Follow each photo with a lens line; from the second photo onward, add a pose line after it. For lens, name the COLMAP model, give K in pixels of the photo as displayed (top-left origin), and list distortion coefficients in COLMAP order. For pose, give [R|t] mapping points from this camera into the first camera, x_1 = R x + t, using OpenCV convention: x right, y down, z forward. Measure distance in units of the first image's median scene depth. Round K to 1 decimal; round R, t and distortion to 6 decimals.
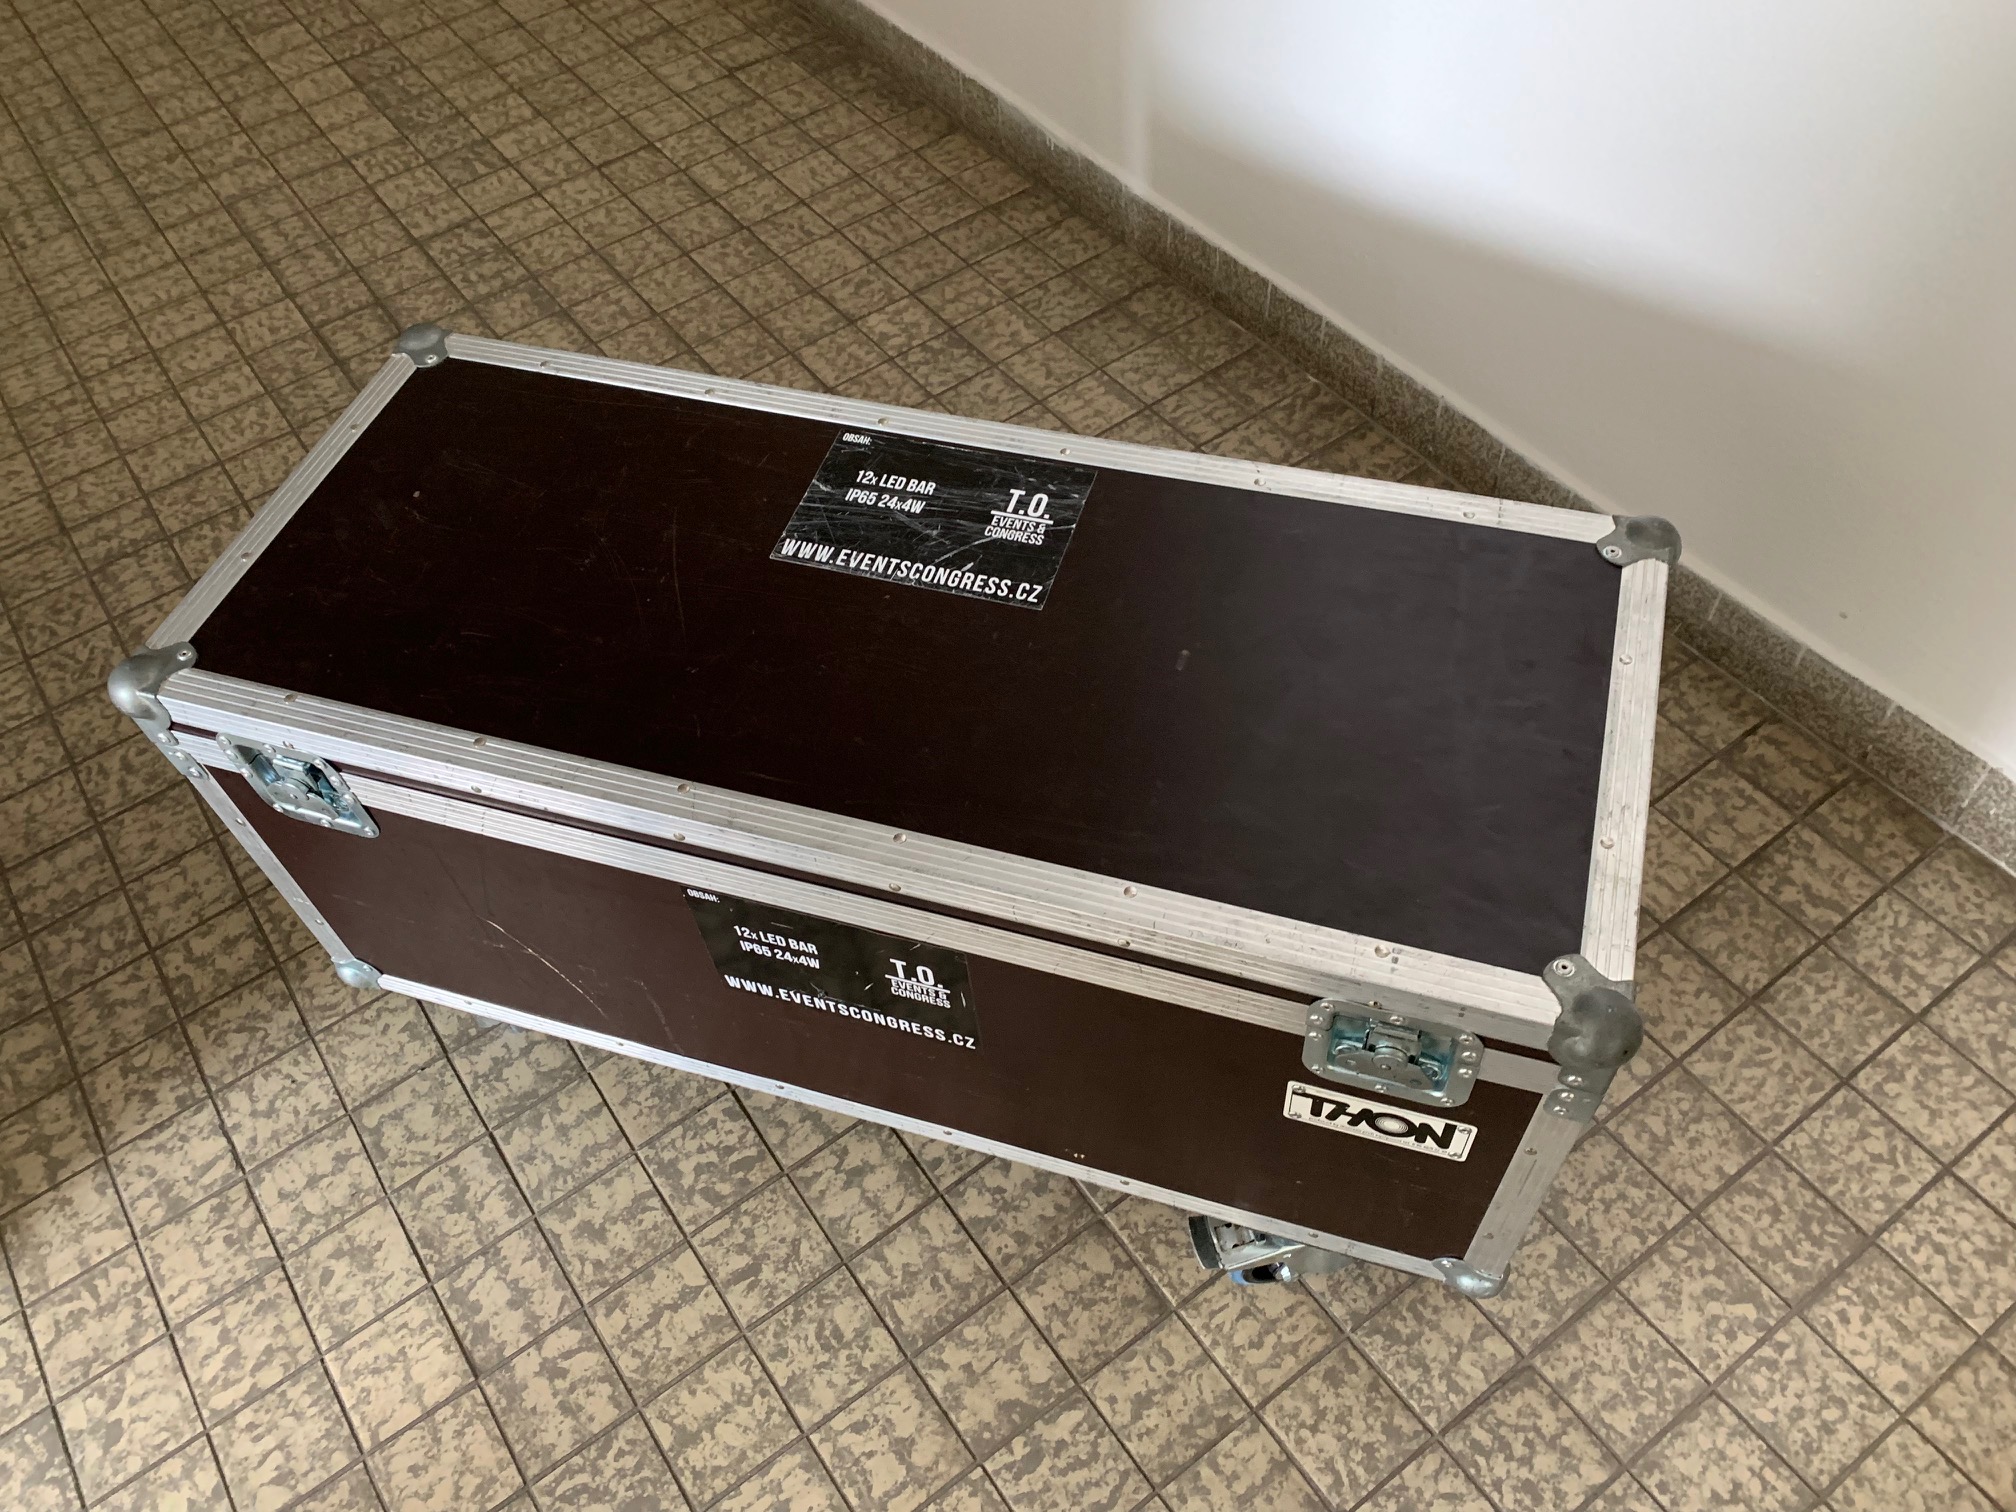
lens RADIAL K [[1520.1, 0, 1011.8], [0, 1520.1, 762.5], [0, 0, 1]] dist [0.004975, 0.003866]
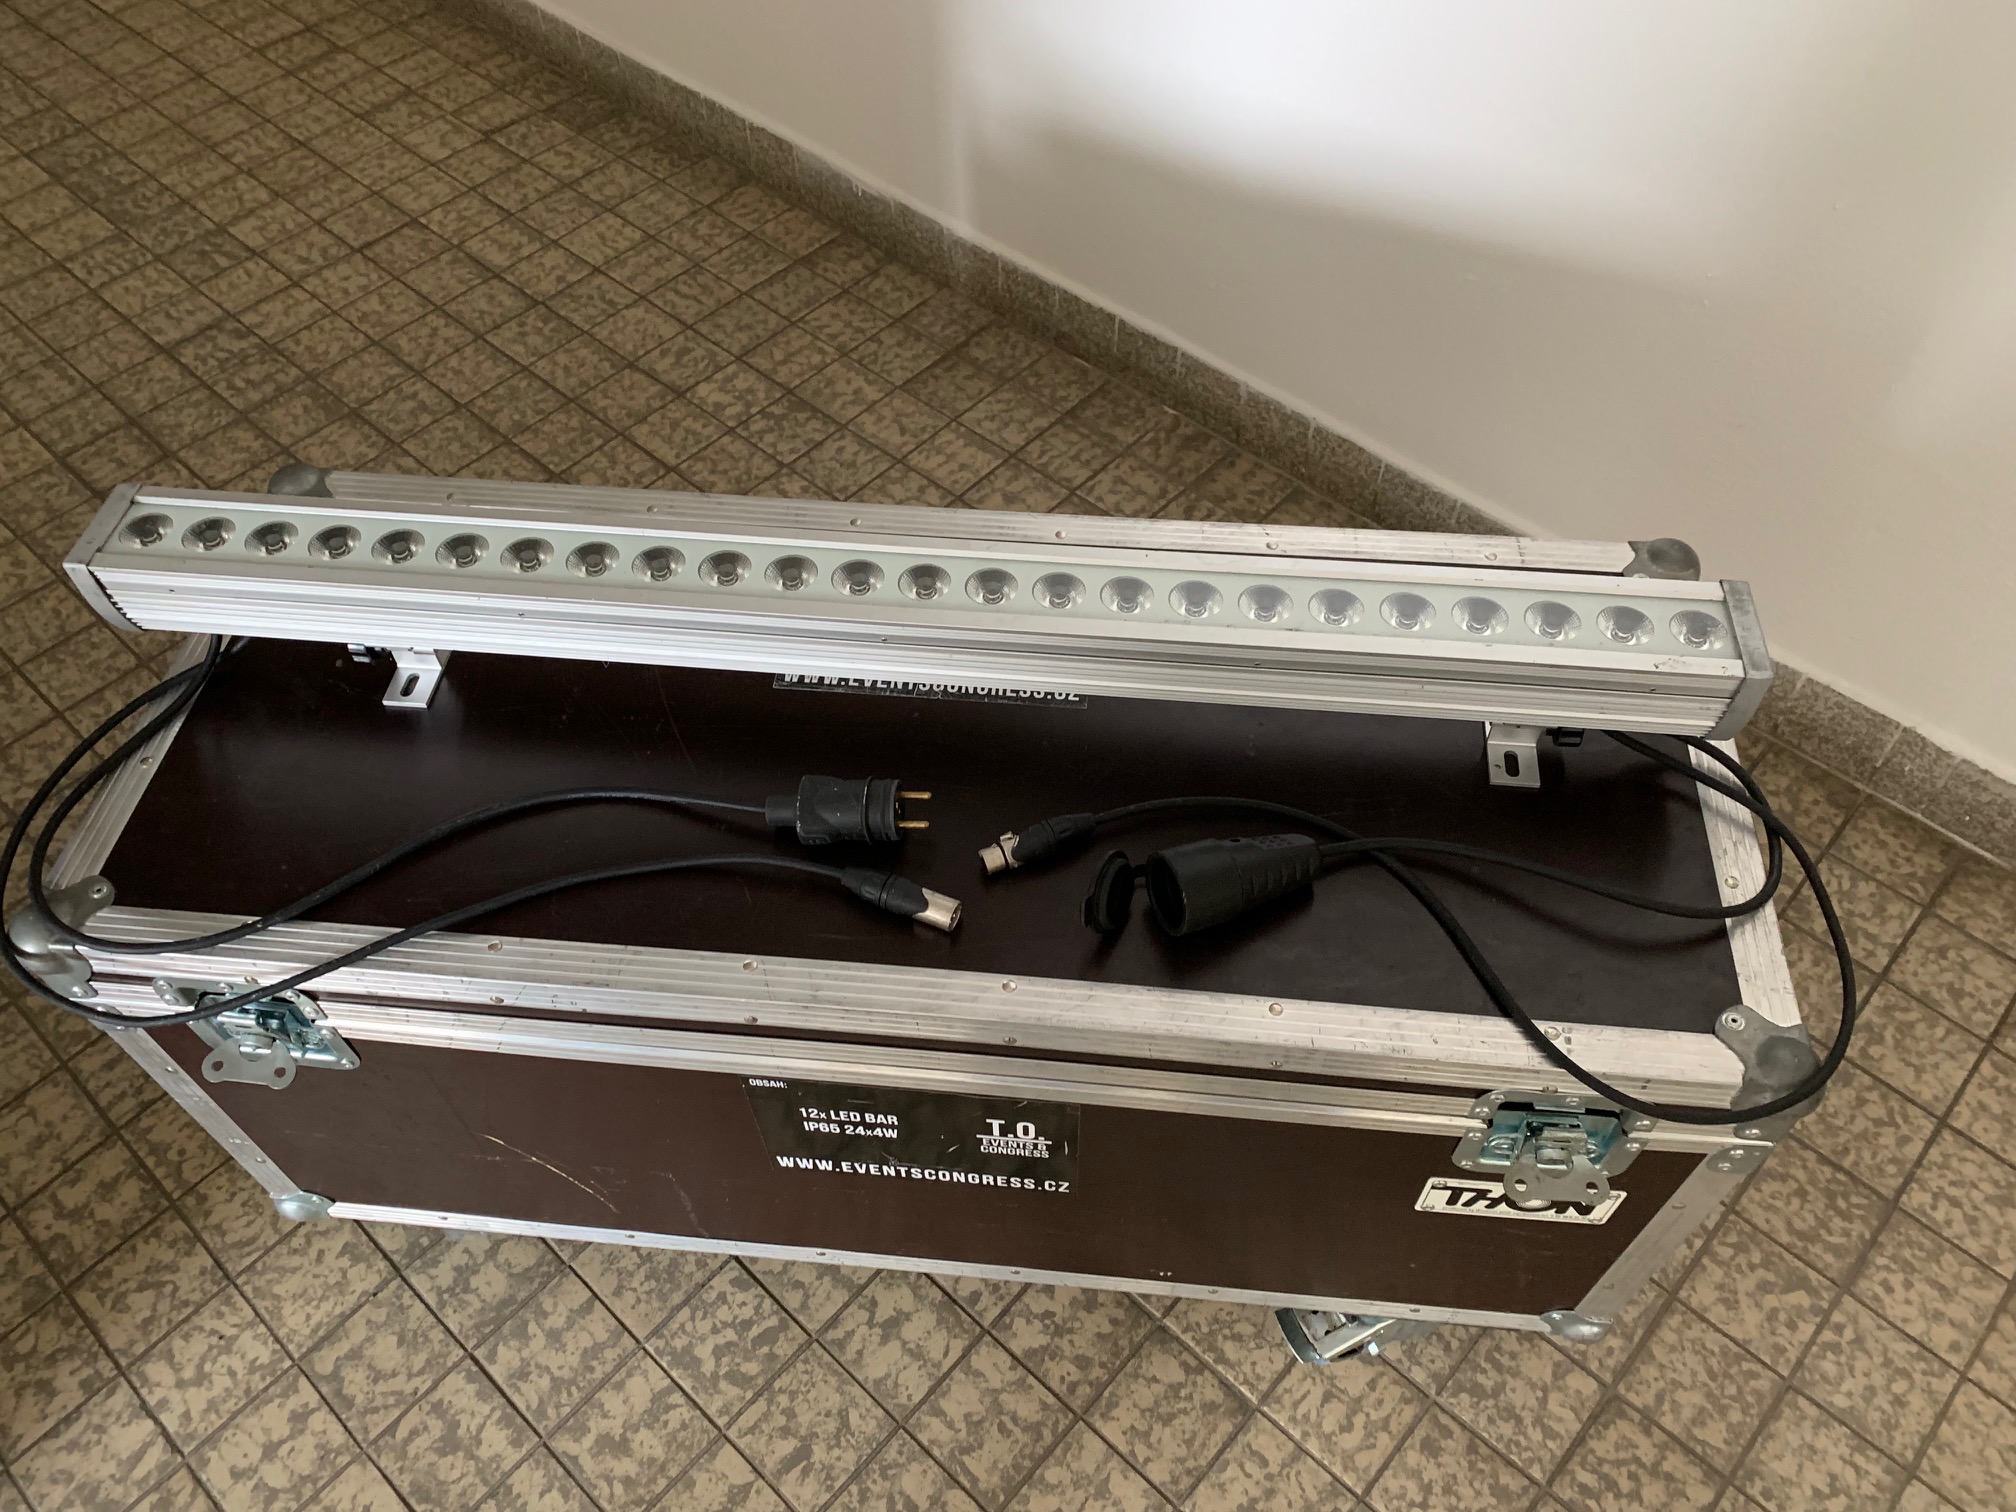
lens RADIAL K [[1522.2, 0, 1005.3], [0, 1522.2, 764.7], [0, 0, 1]] dist [0.004740, 0.004856]
pose [[0.978457, -0.133621, 0.157379, -0.131464], [0.134755, 0.990873, 0.003491, -0.059314], [-0.156409, 0.017792, 0.987532, 0.065202]]
